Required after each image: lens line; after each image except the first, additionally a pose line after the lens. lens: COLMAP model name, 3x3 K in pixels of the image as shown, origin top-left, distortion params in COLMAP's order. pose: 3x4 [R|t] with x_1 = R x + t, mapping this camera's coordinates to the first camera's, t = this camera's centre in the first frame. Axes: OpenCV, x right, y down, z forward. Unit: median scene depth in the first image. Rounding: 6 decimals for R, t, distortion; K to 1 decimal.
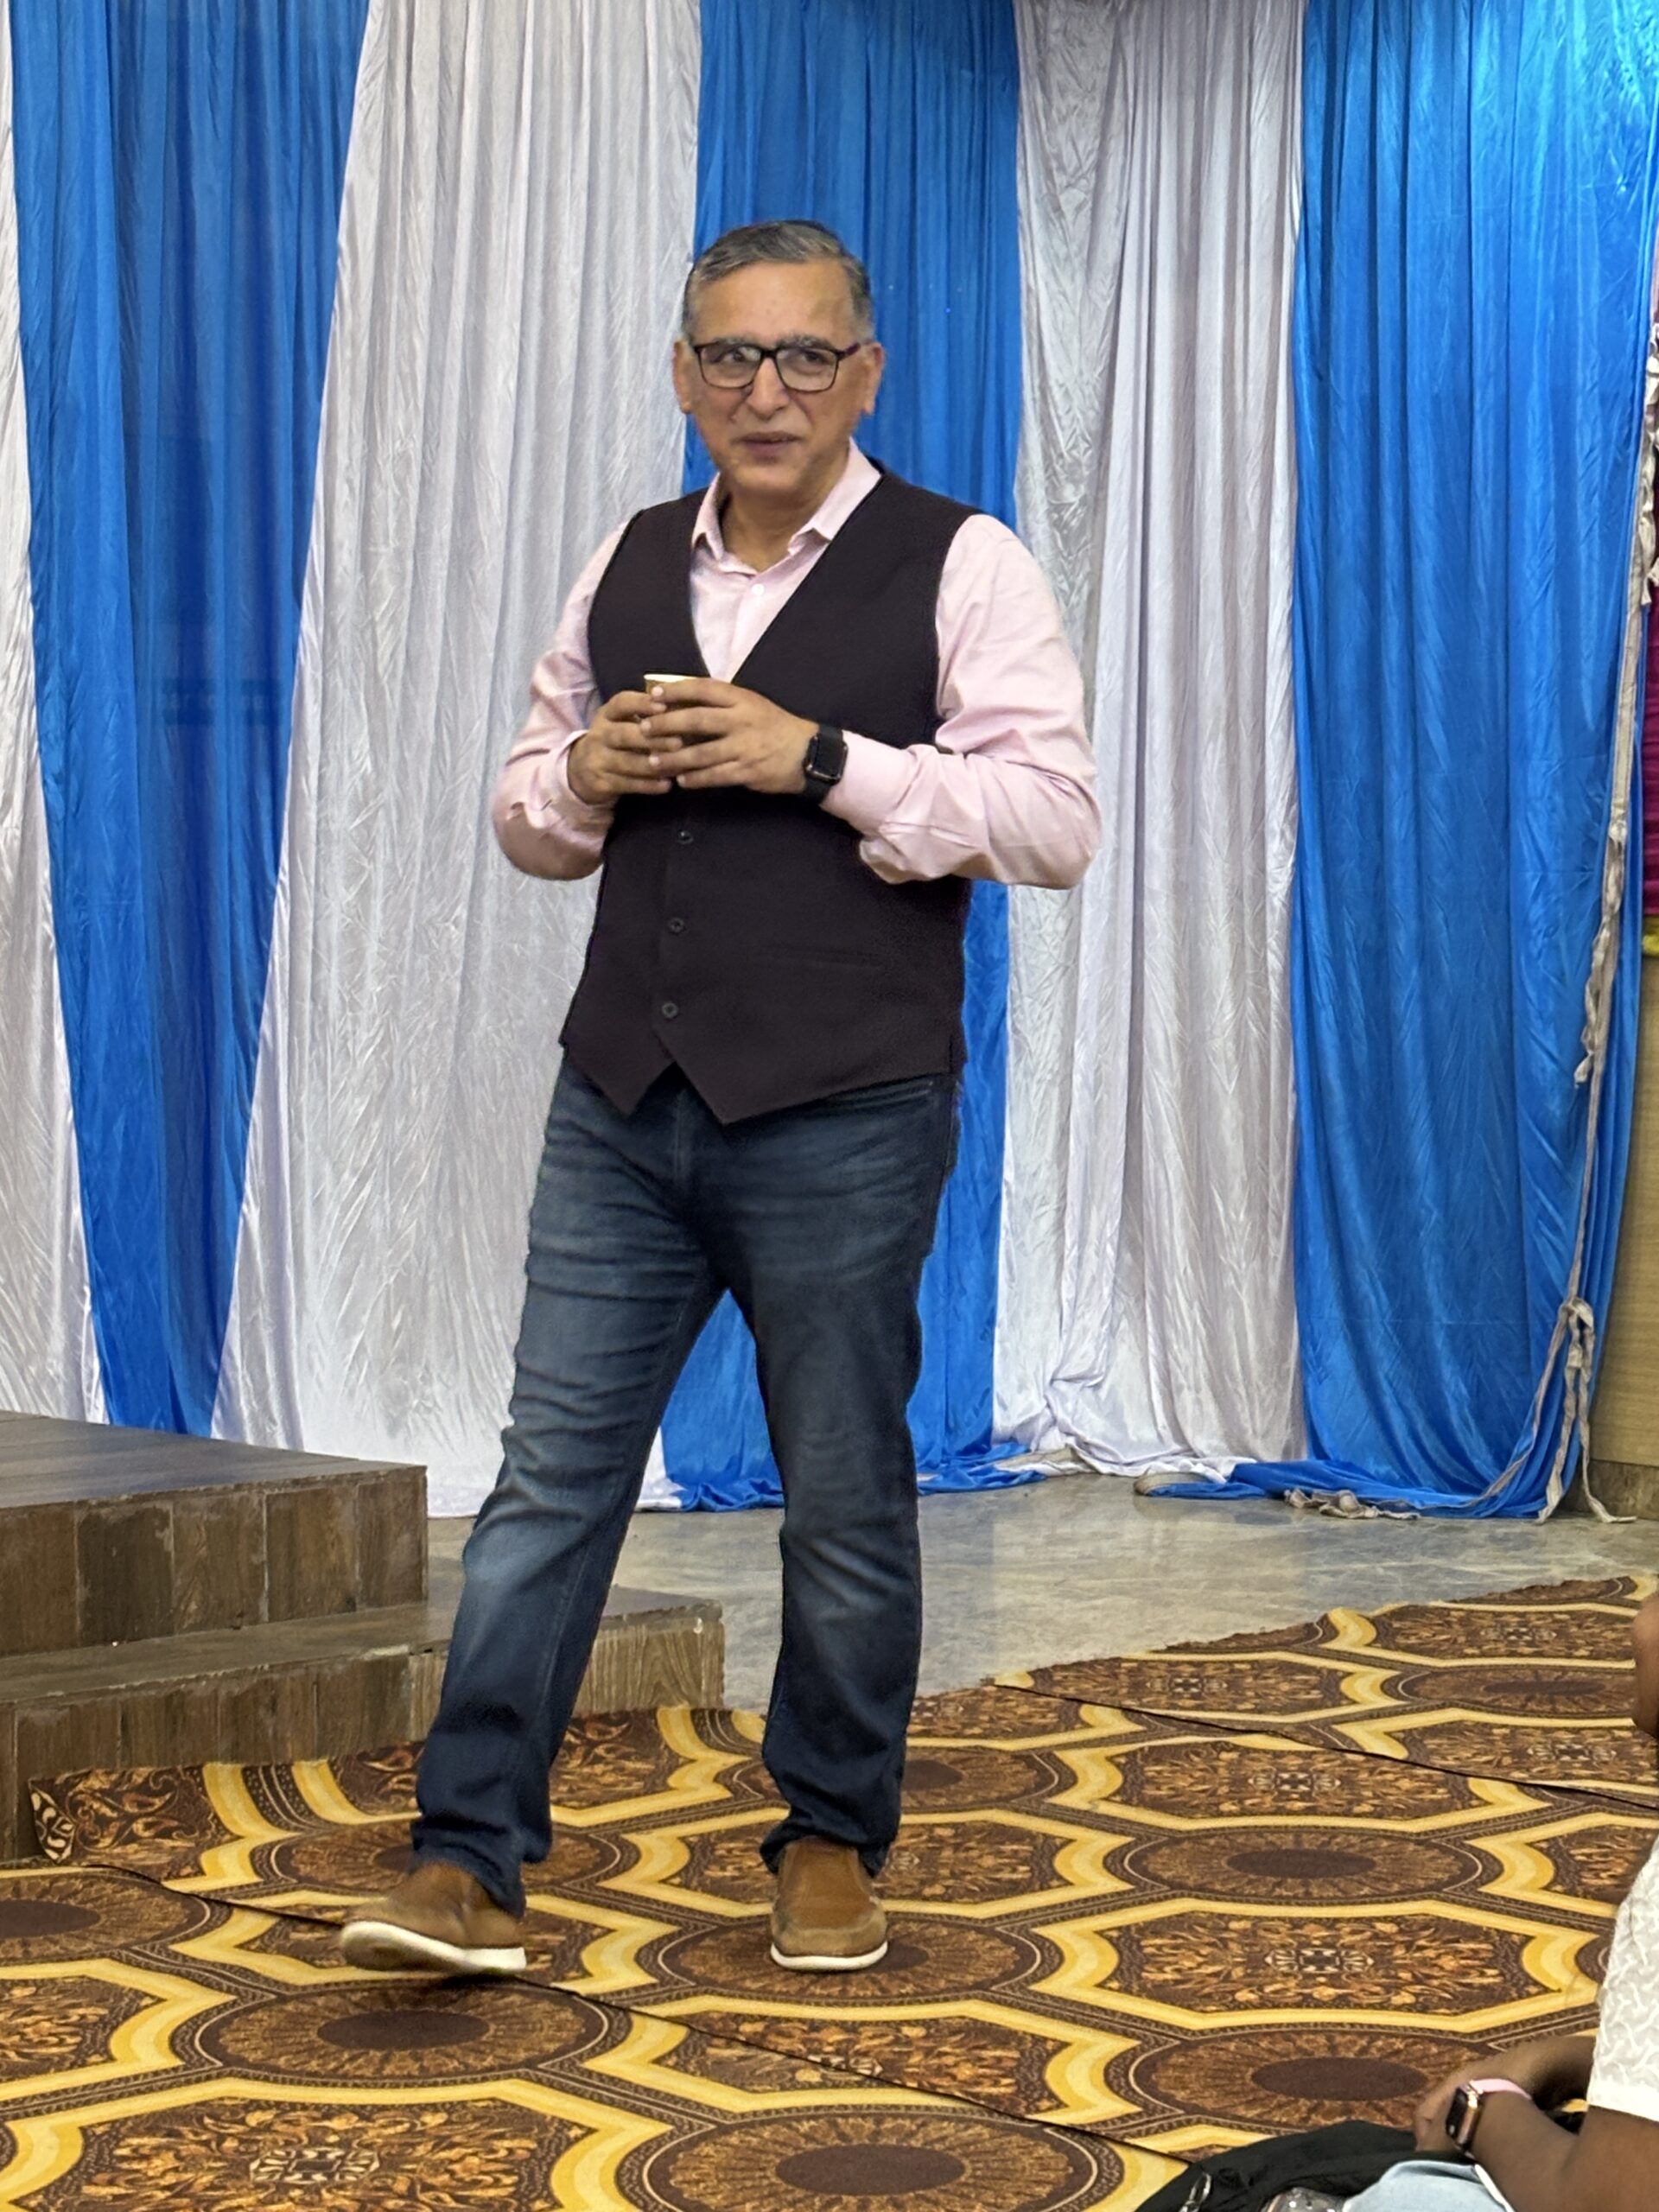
lens RADIAL K [[4863.8, 0, 819.2], [0, 4863.8, 1114.1], [0, 0, 1]] dist [0.291388, 0.000000]
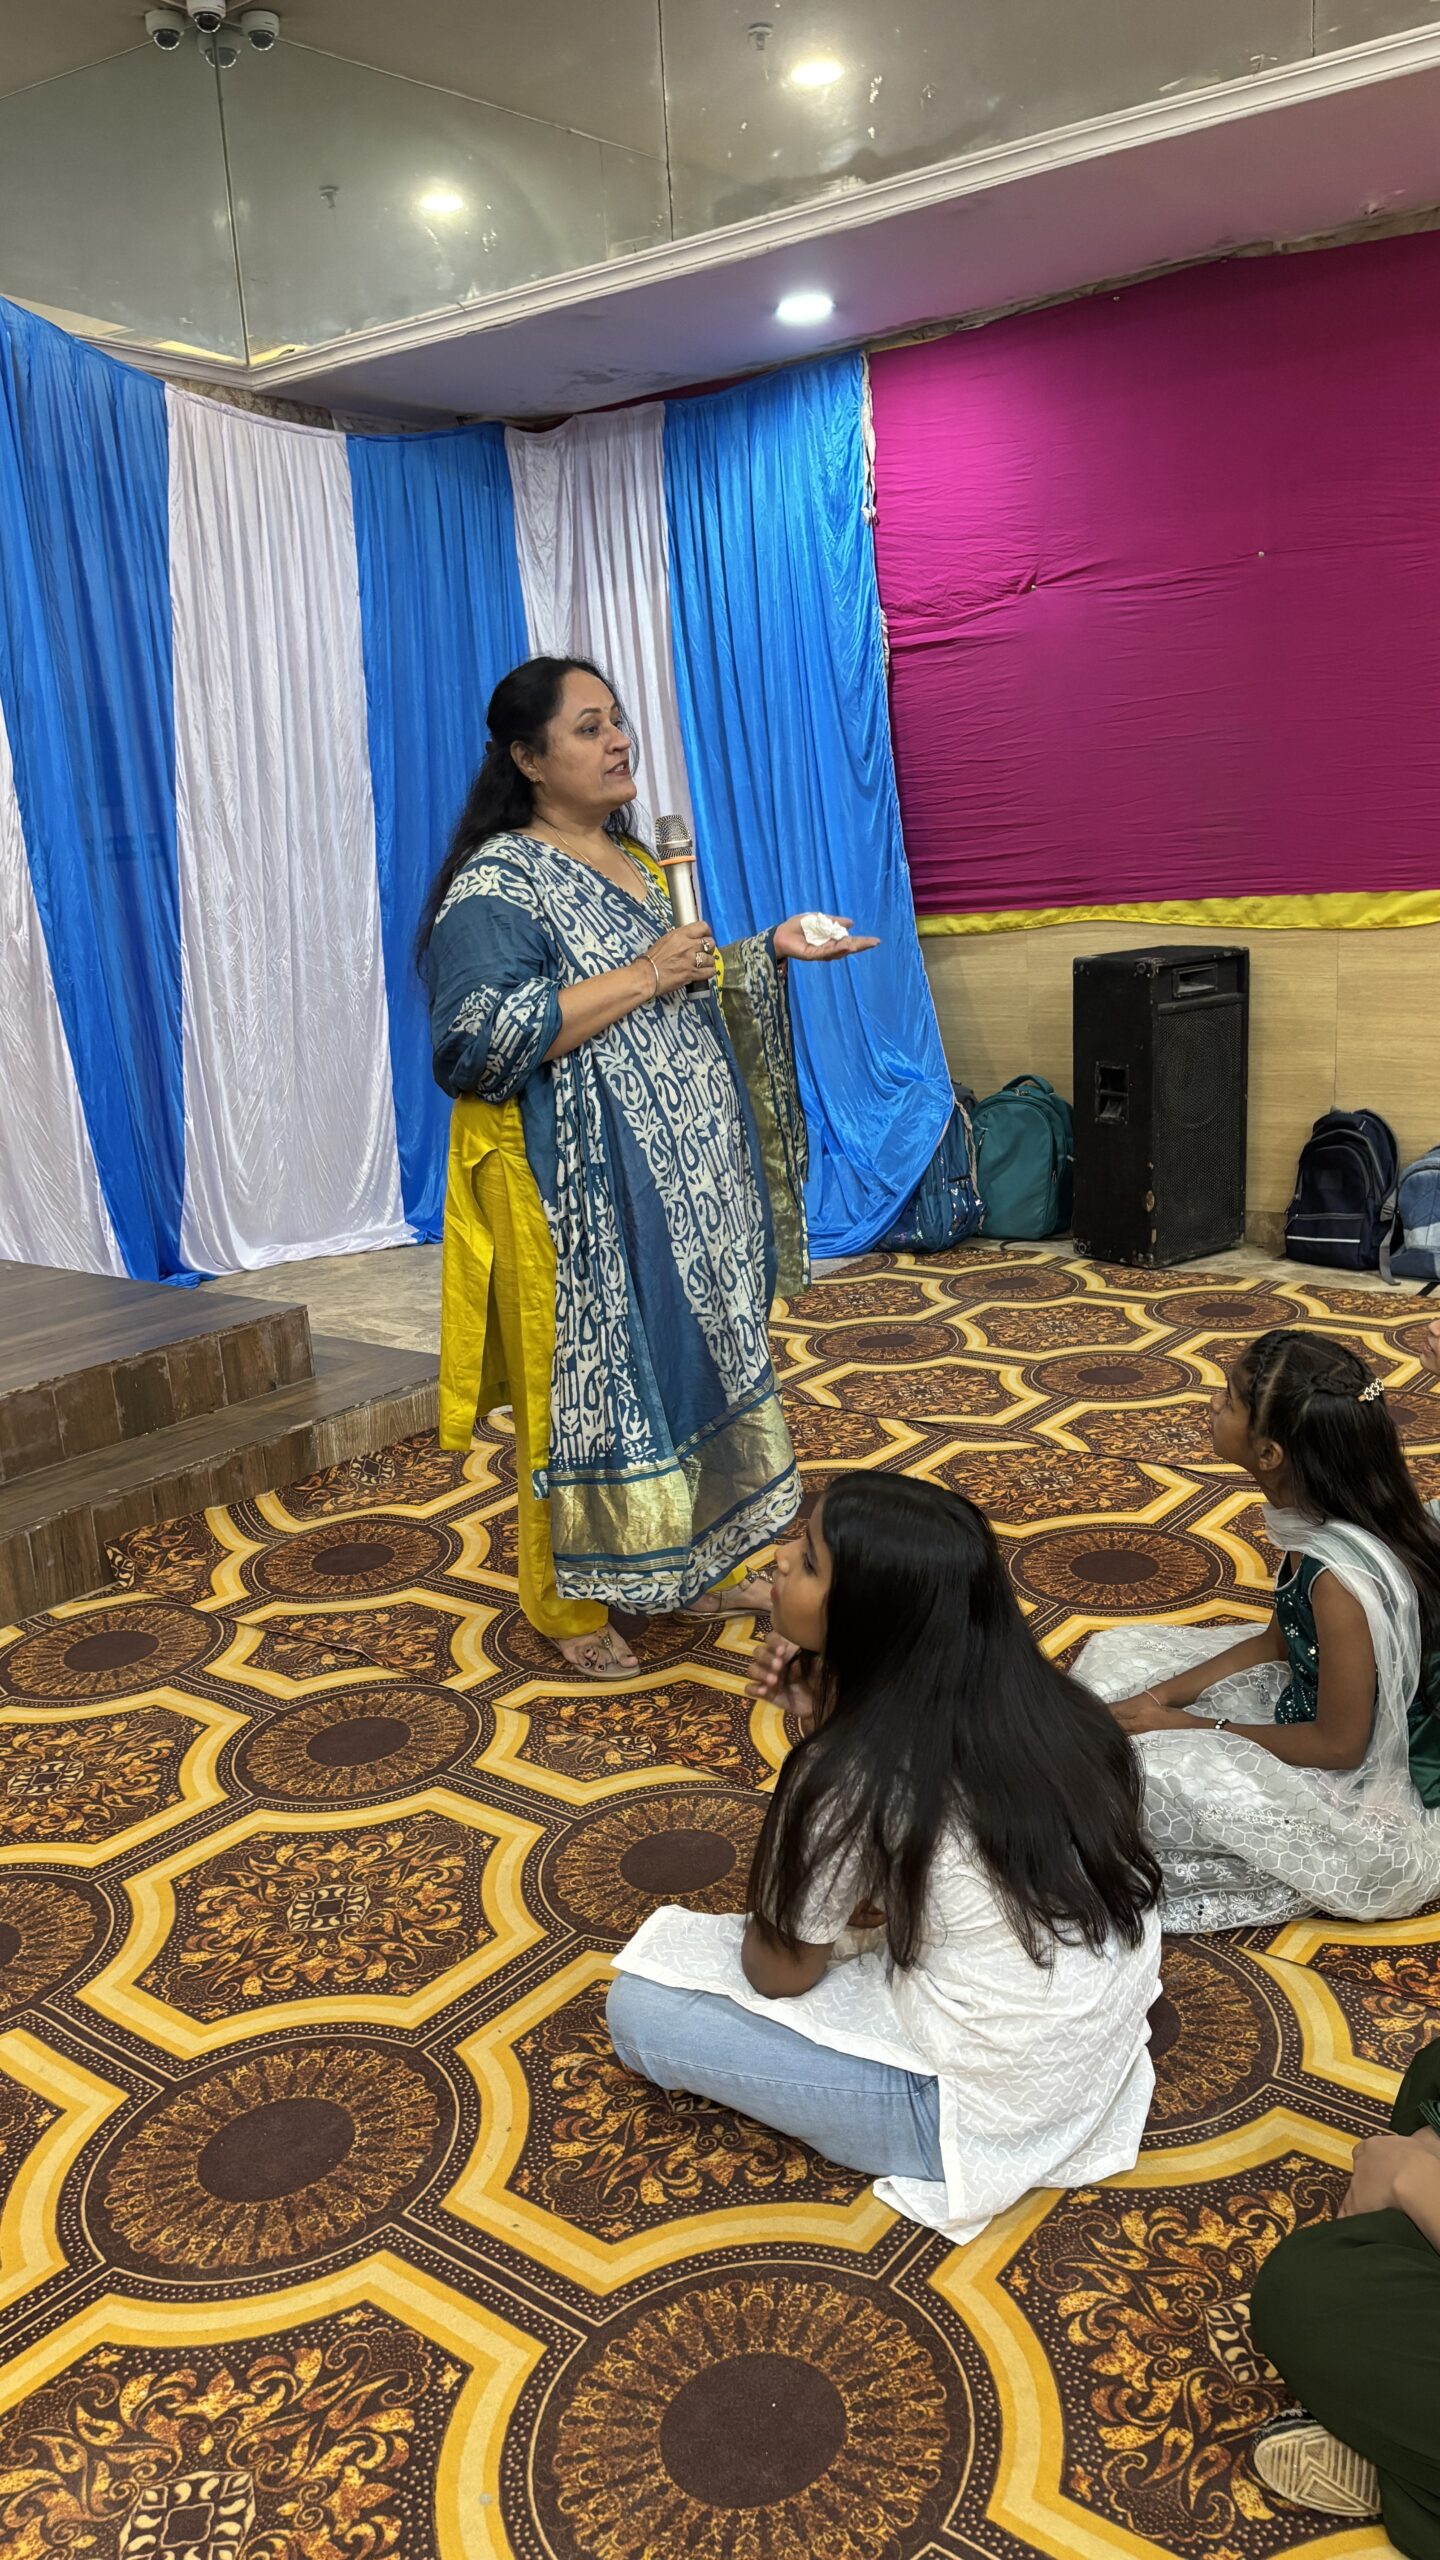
lens RADIAL K [[1891.5, 0, 722.7], [0, 1891.5, 1274.4], [0, 0, 1]] dist [0.037604, -0.018830]
pose [[0.983123, -0.093502, 0.157245, -0.041180], [0.063154, 0.980143, 0.187967, -0.066690], [-0.171698, -0.174864, 0.969506, 0.318646]]
